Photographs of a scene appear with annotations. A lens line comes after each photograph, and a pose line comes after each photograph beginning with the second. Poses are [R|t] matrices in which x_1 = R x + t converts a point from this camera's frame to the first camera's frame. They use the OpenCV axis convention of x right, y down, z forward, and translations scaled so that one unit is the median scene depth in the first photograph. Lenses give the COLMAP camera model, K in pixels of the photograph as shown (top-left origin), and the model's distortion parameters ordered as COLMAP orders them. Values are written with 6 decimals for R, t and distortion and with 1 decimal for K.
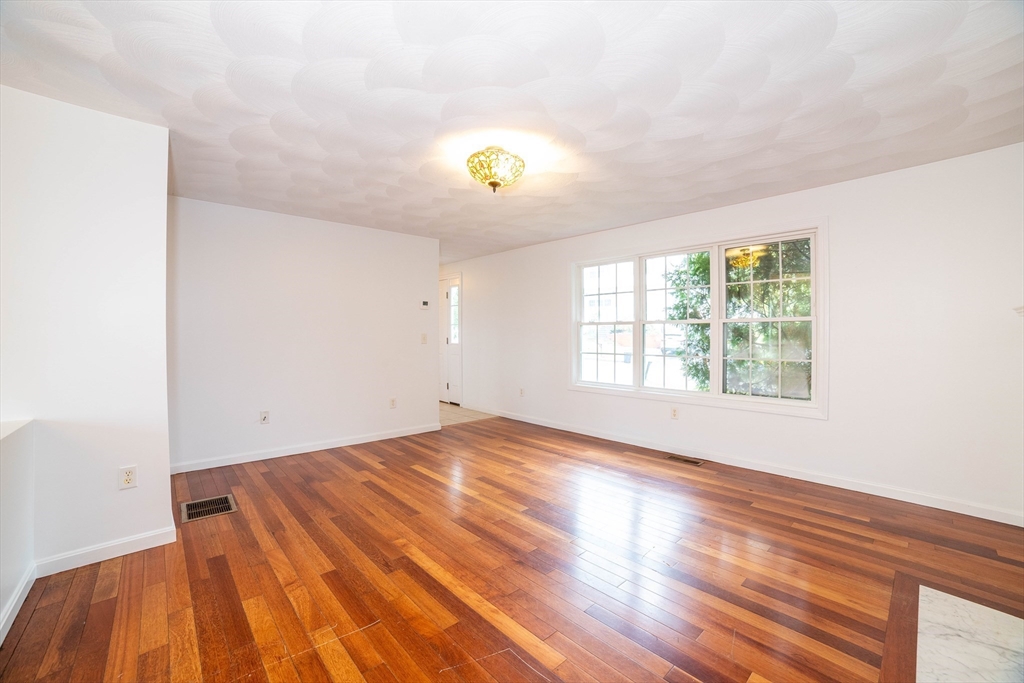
lens RADIAL K [[402.2, 0, 505.3], [0, 402.2, 345.2], [0, 0, 1]] dist [-0.054415, 0.003030]
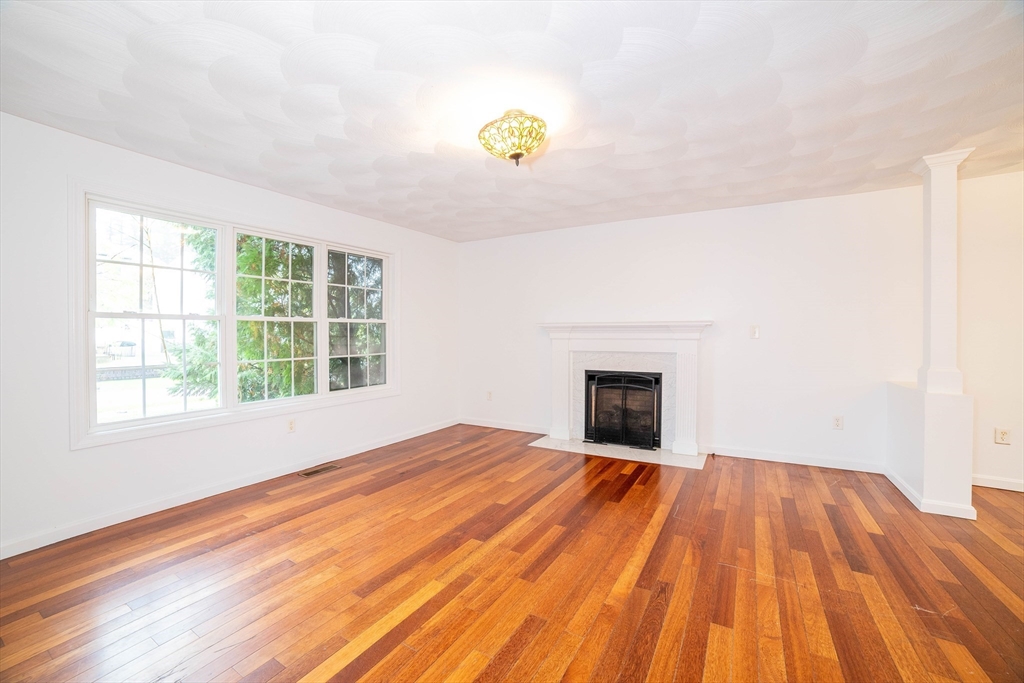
lens RADIAL K [[402.2, 0, 508.4], [0, 402.2, 337.8], [0, 0, 1]] dist [-0.054415, 0.003030]
pose [[-0.293139, 0.003263, 0.956064, -0.913714], [0.020607, 0.999783, 0.002906, -0.021282], [-0.955848, 0.020554, -0.293142, 1.381846]]
